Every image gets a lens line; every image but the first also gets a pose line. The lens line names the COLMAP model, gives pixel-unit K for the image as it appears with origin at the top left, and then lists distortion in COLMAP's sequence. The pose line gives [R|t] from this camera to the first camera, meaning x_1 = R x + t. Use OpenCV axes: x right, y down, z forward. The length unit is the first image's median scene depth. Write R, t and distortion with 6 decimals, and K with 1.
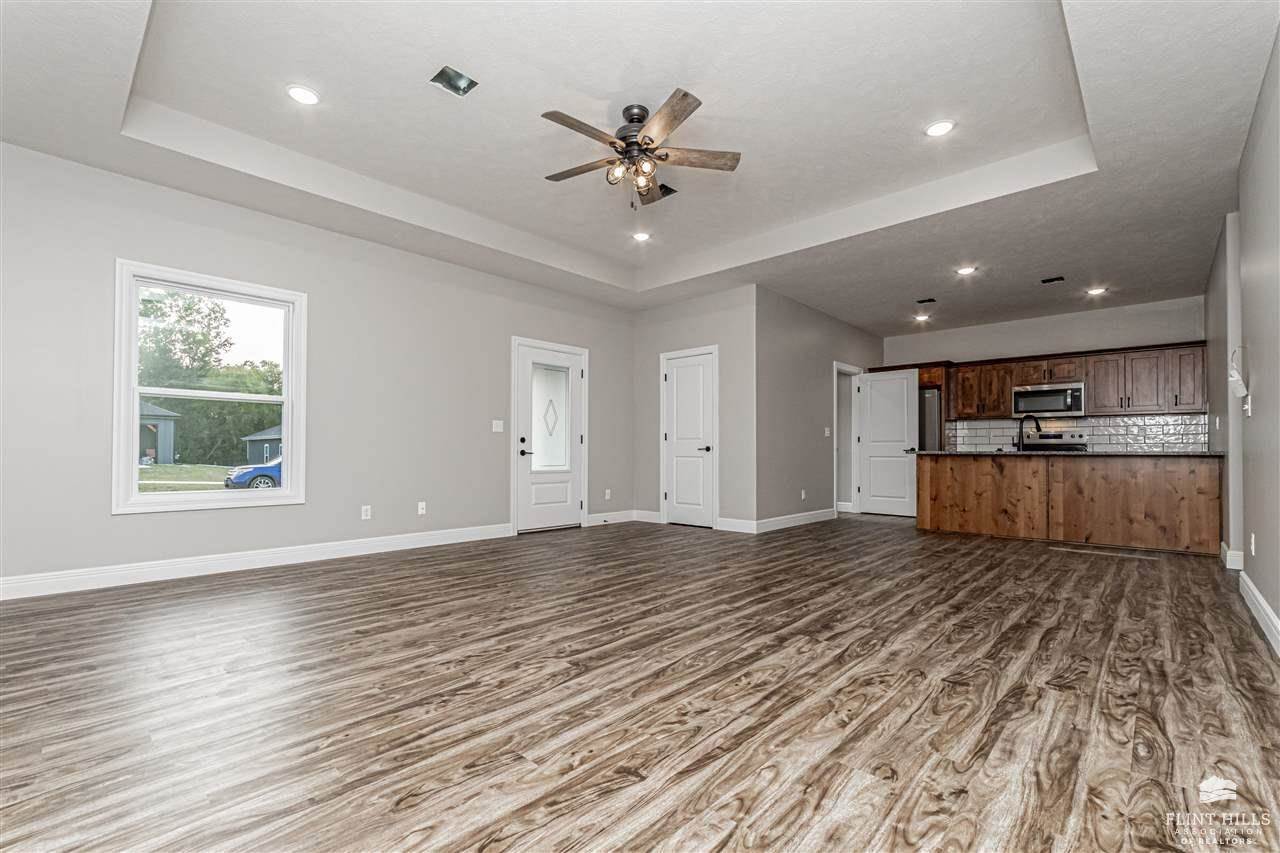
lens RADIAL K [[557.9, 0, 647.9], [0, 557.9, 439.7], [0, 0, 1]] dist [0.006336, -0.001854]
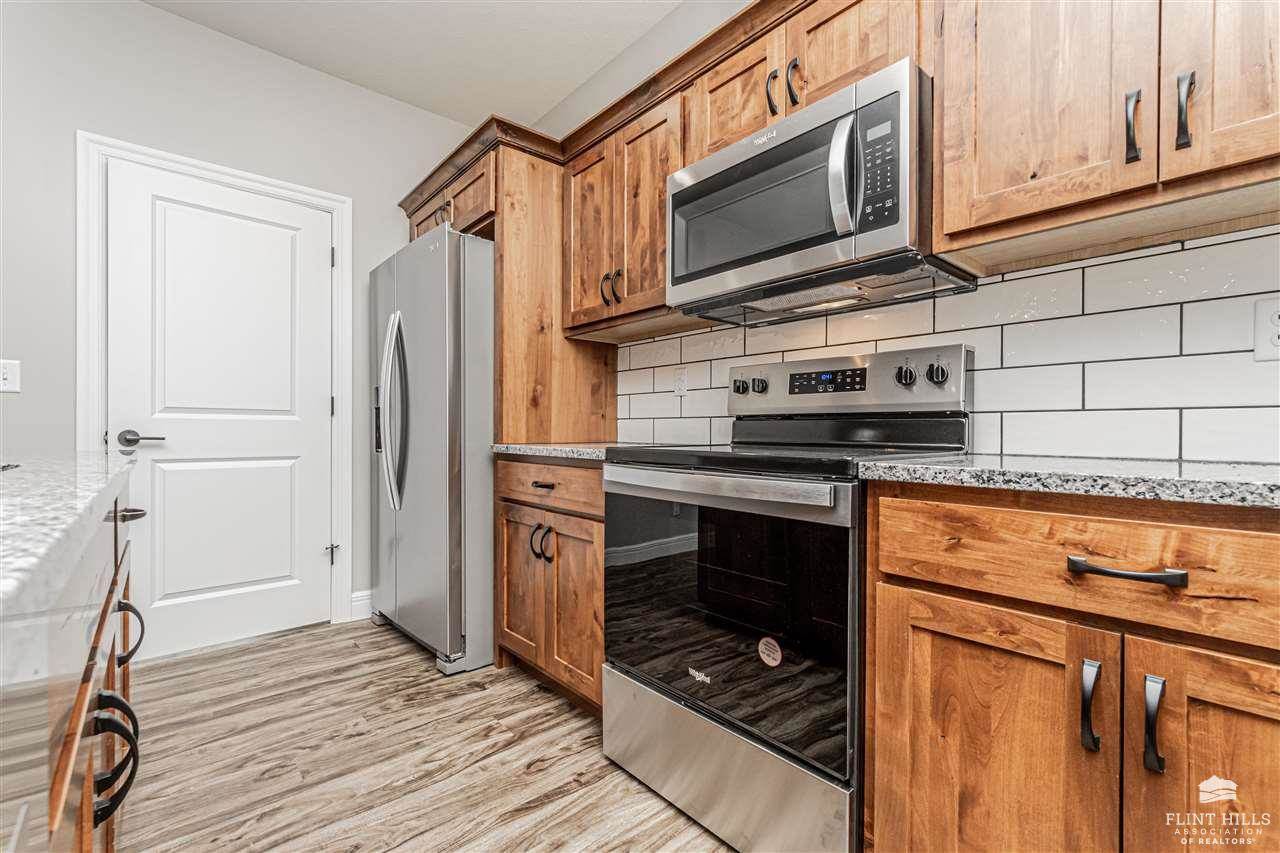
lens RADIAL K [[557.9, 0, 634.8], [0, 557.9, 430.7], [0, 0, 1]] dist [0.006336, -0.001854]
pose [[0.991804, 0.002185, -0.127749, 0.676108], [0.000751, 0.999737, 0.022932, 0.008664], [0.127766, -0.022840, 0.991541, 0.768595]]
